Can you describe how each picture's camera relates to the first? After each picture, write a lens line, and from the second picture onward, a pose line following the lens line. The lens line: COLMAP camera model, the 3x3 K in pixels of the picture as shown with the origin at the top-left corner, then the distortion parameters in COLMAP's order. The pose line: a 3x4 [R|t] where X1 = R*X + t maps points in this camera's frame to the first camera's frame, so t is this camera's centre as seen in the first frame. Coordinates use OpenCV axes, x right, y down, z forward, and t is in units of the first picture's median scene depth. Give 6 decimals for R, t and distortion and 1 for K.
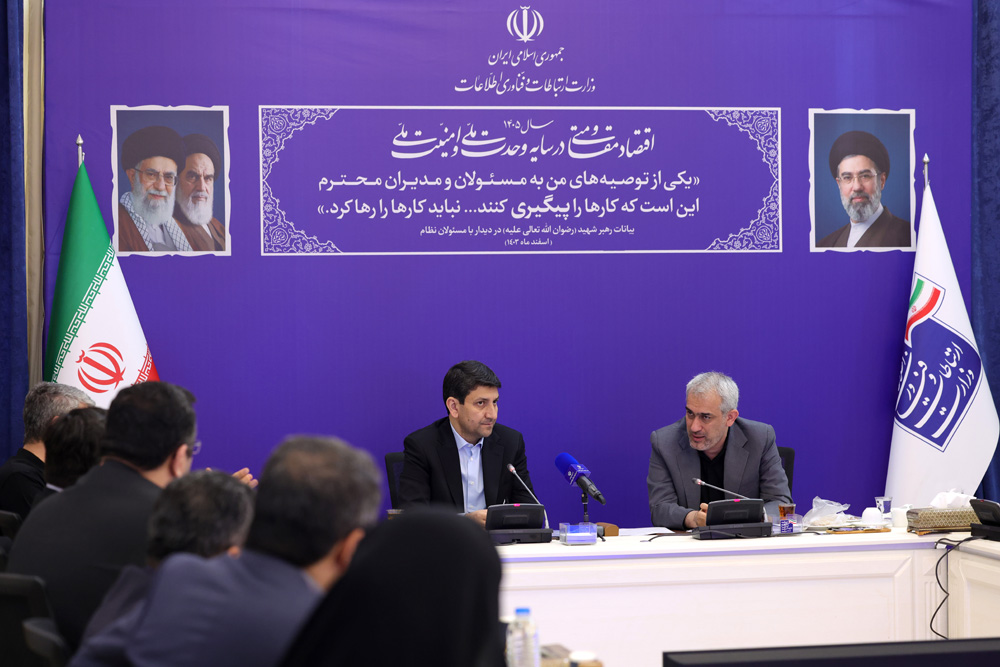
lens RADIAL K [[2438.1, 0, 477.5], [0, 2438.1, 345.0], [0, 0, 1]] dist [-0.128867, 0.000000]
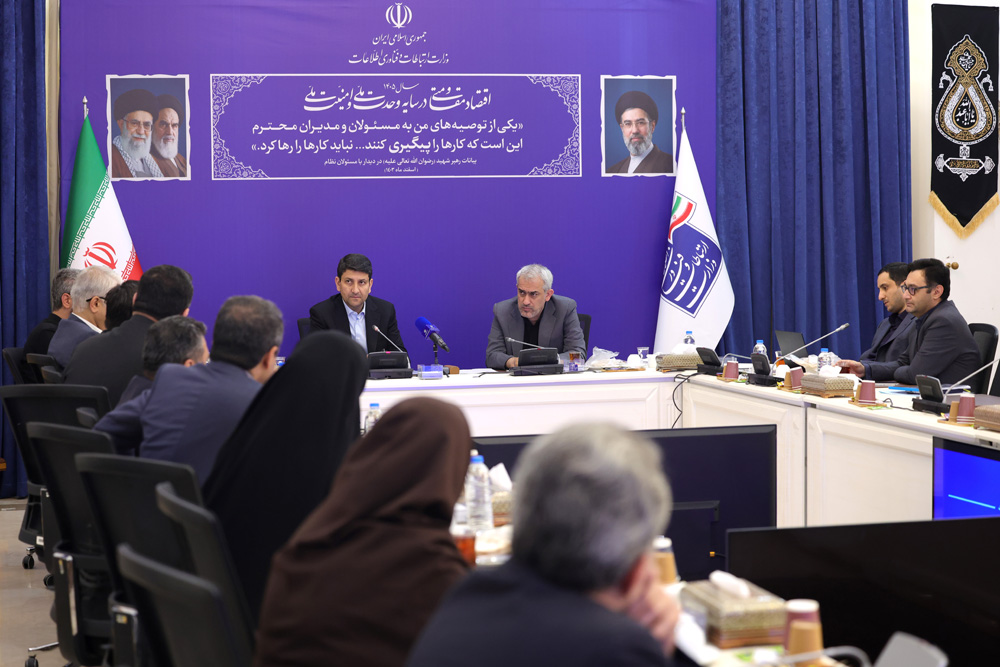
lens RADIAL K [[2025.6, 0, 504.4], [0, 2025.6, 332.8], [0, 0, 1]] dist [-0.273854, 0.000000]
pose [[0.998305, -0.003444, 0.058097, 0.012363], [0.000819, 0.998980, 0.045138, -0.000668], [-0.058193, -0.045014, 0.997290, -0.175534]]
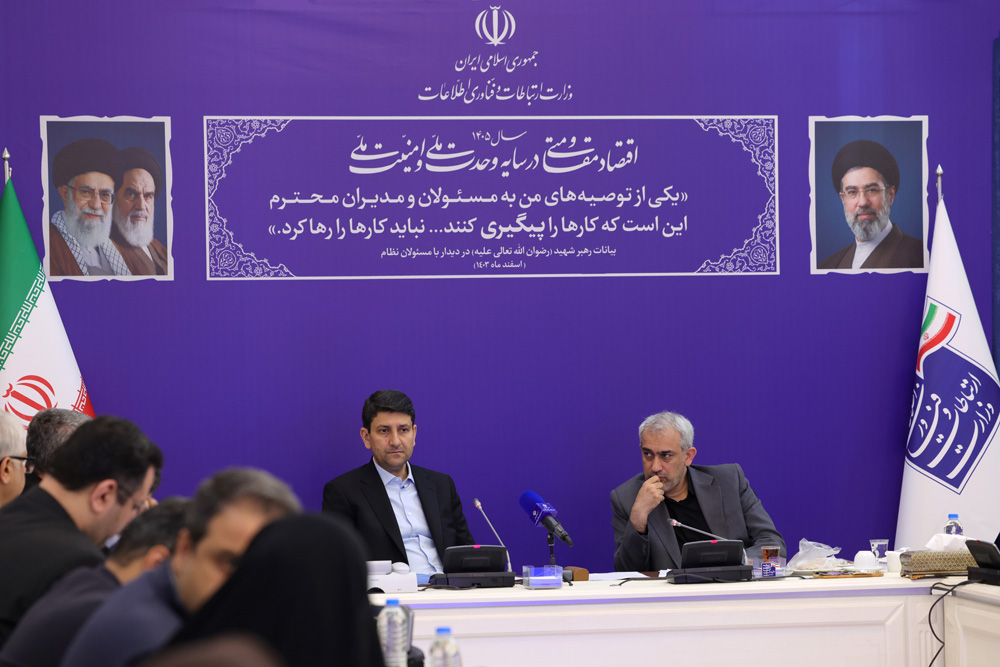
lens RADIAL K [[2949.1, 0, 473.7], [0, 2949.1, 334.6], [0, 0, 1]] dist [0.114941, 0.000000]
pose [[0.999971, -0.003102, -0.006999, 0.018923], [0.002973, 0.999829, -0.018256, 0.004243], [0.007054, 0.018235, 0.999809, -0.107094]]
